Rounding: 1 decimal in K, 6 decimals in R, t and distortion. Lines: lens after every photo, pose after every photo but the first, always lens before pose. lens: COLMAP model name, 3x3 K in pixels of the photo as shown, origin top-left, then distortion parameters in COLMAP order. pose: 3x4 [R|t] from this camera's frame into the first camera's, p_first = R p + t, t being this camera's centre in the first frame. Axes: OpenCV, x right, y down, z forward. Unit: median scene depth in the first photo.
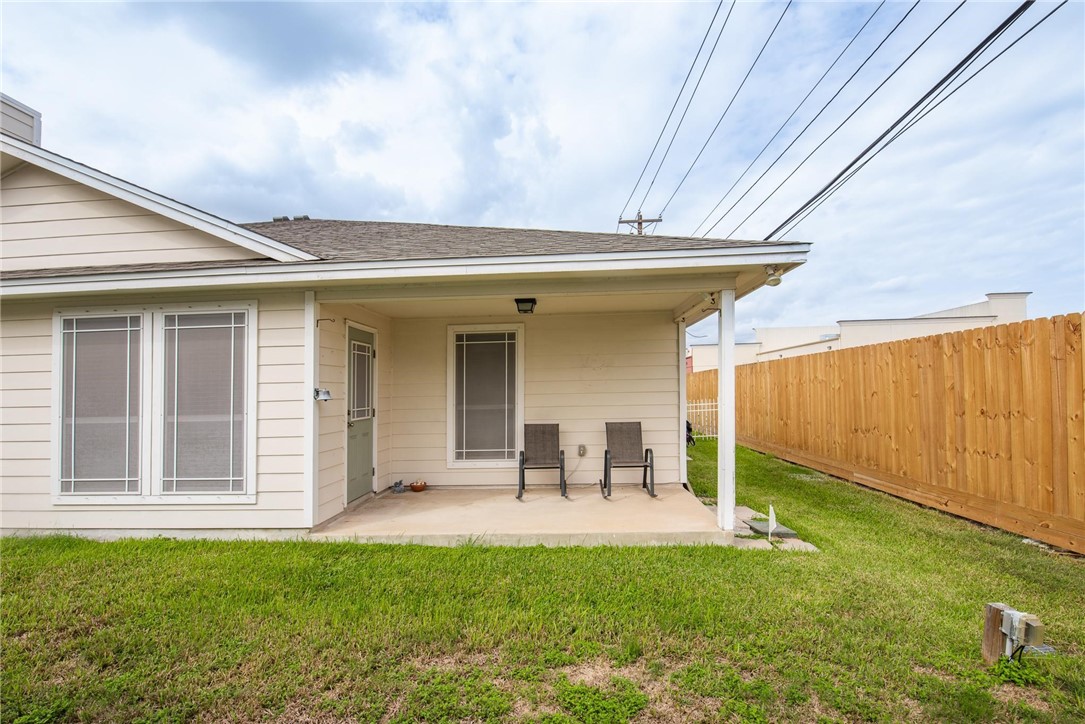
lens RADIAL K [[482.2, 0, 561.5], [0, 482.2, 385.4], [0, 0, 1]] dist [-0.011076, -0.004381]
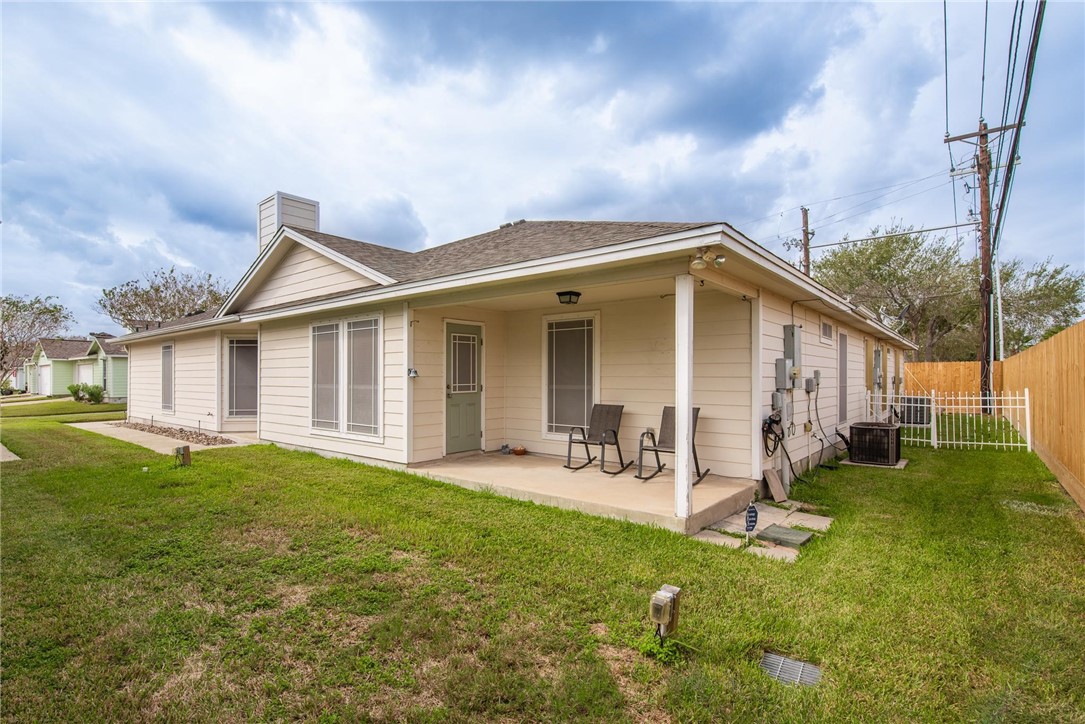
lens RADIAL K [[553.1, 0, 533.7], [0, 553.1, 360.9], [0, 0, 1]] dist [-0.008976, -0.003764]
pose [[0.784056, 0.004122, -0.620676, 0.803228], [-0.009958, 0.999933, -0.005938, -0.010418], [0.620610, 0.010836, 0.784045, -0.077265]]
